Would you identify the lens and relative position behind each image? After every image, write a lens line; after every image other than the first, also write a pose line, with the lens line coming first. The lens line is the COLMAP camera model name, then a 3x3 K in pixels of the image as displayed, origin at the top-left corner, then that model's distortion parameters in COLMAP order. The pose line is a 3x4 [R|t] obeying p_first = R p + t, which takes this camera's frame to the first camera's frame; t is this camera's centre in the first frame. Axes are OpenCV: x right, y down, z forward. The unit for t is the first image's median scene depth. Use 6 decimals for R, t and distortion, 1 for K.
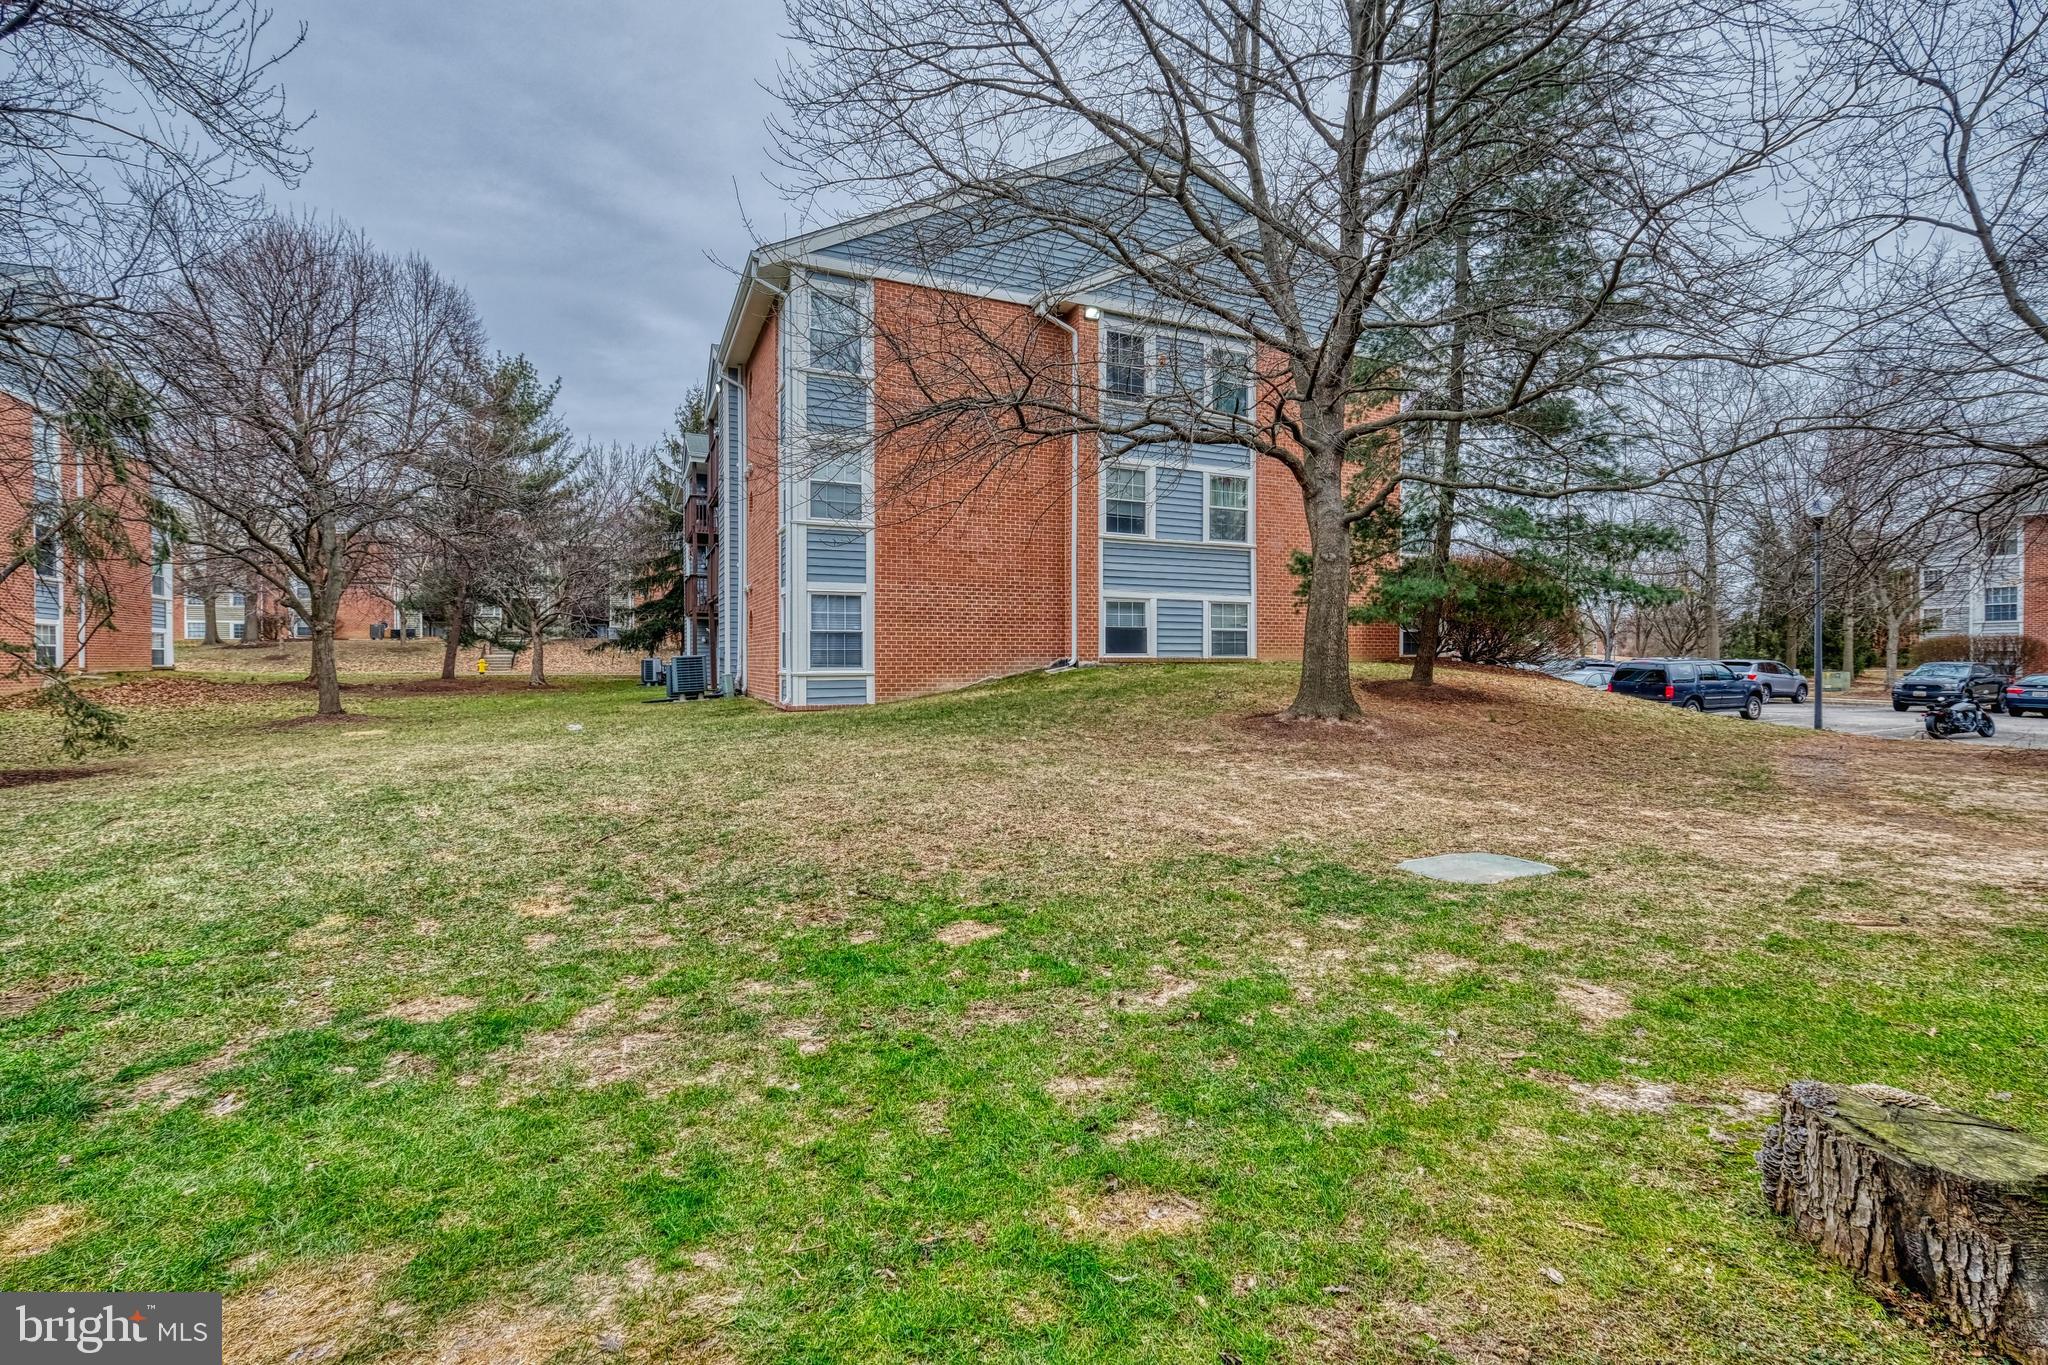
lens RADIAL K [[890.3, 0, 1032.2], [0, 890.3, 678.9], [0, 0, 1]] dist [-0.005252, 0.001330]
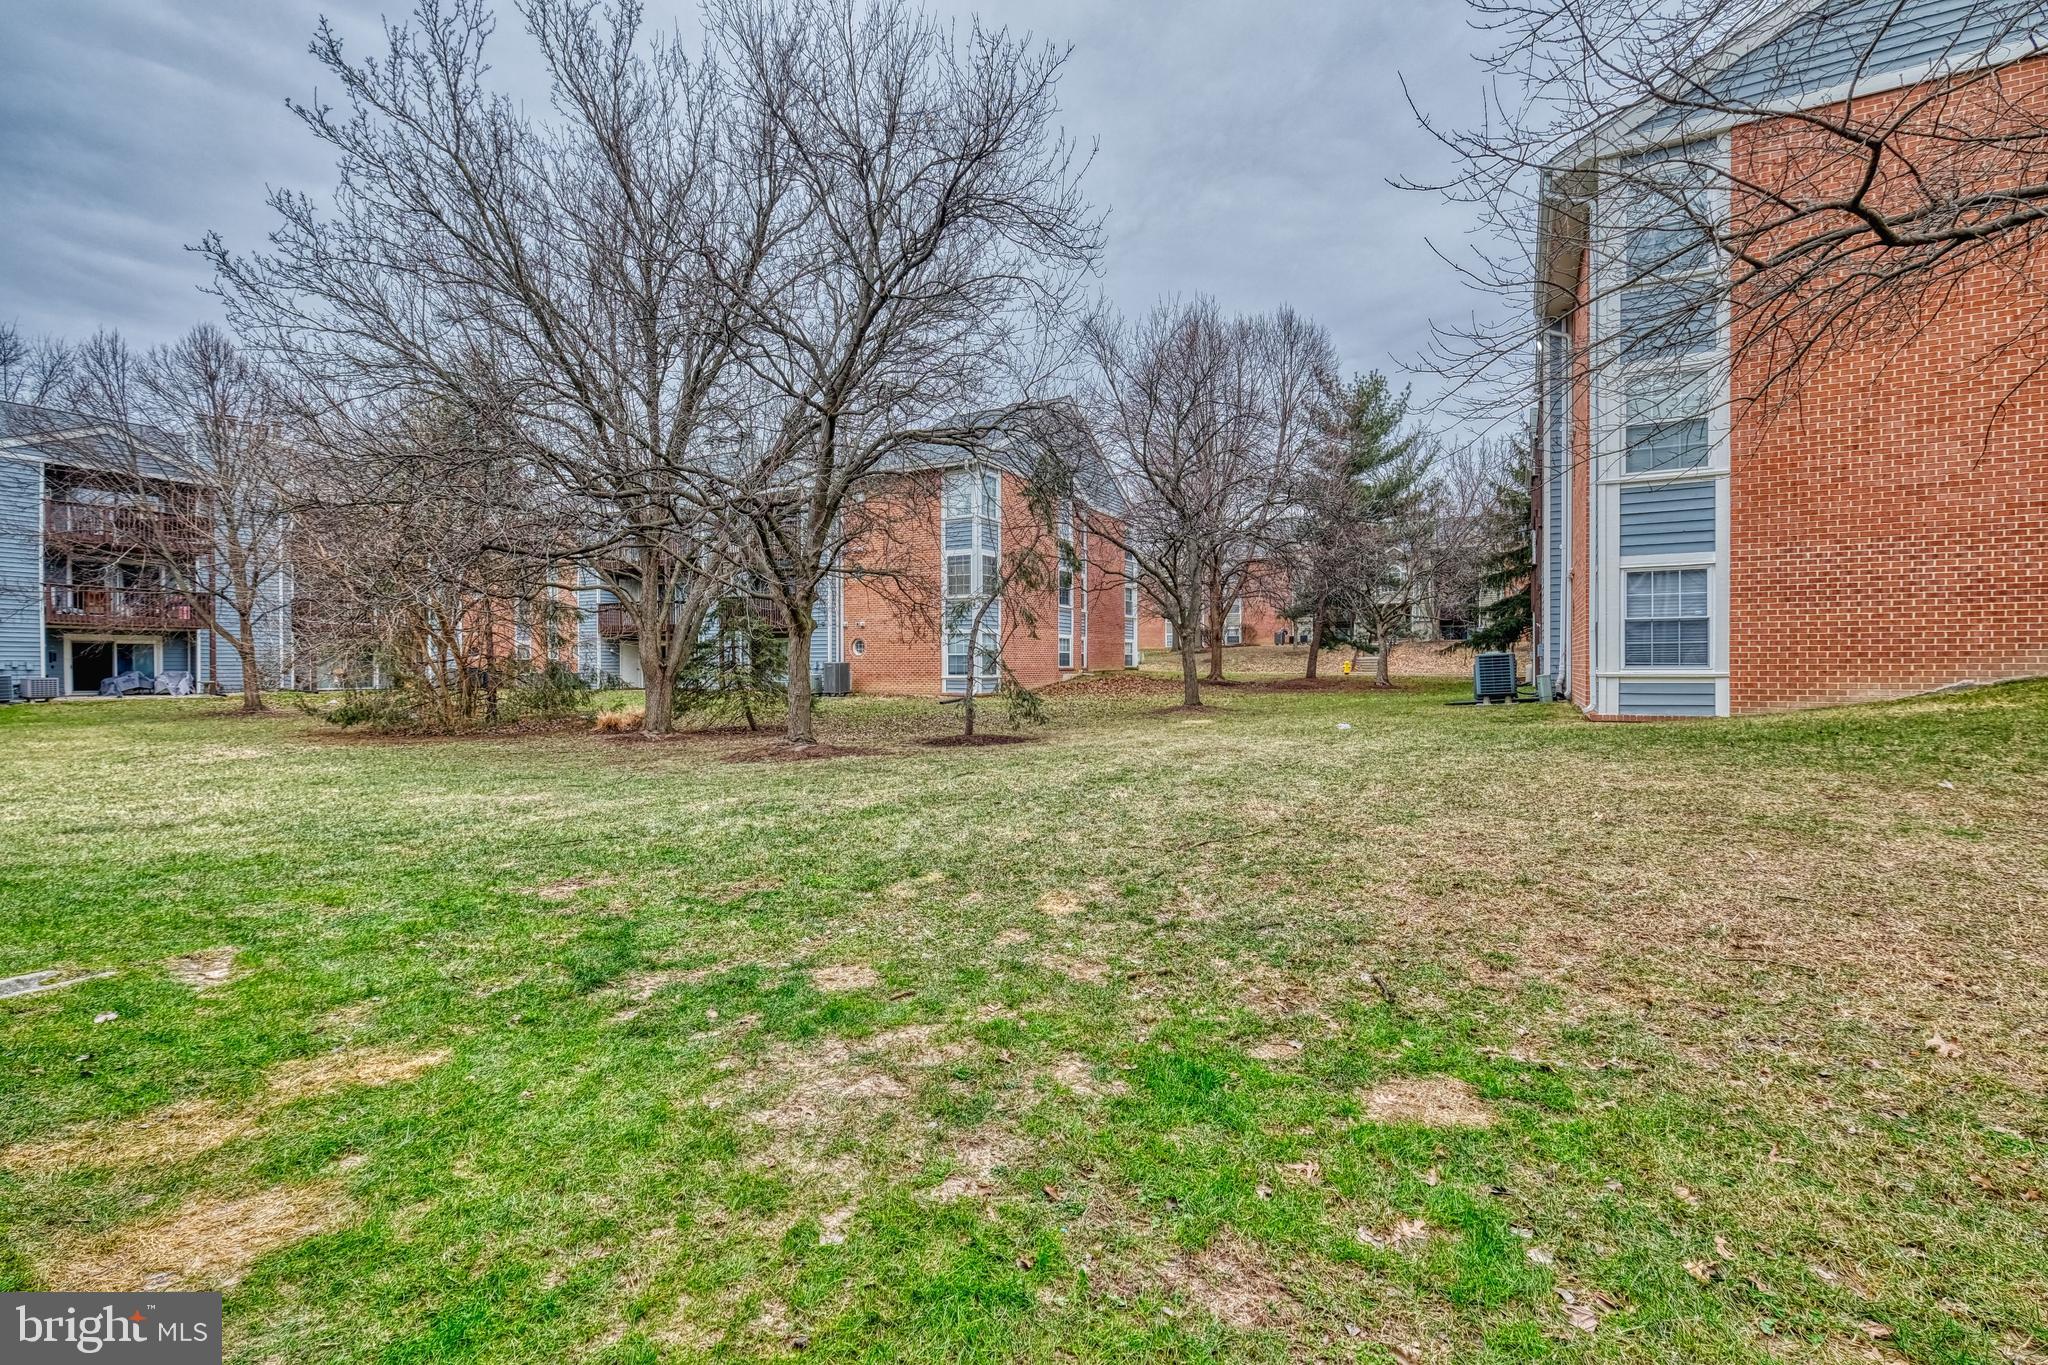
lens RADIAL K [[890.3, 0, 1037.9], [0, 890.3, 671.6], [0, 0, 1]] dist [-0.005252, 0.001330]
pose [[0.597597, 0.004453, -0.801784, 0.089981], [-0.013662, 0.999896, -0.004629, 0.003435], [0.801680, 0.013720, 0.597596, 0.165958]]
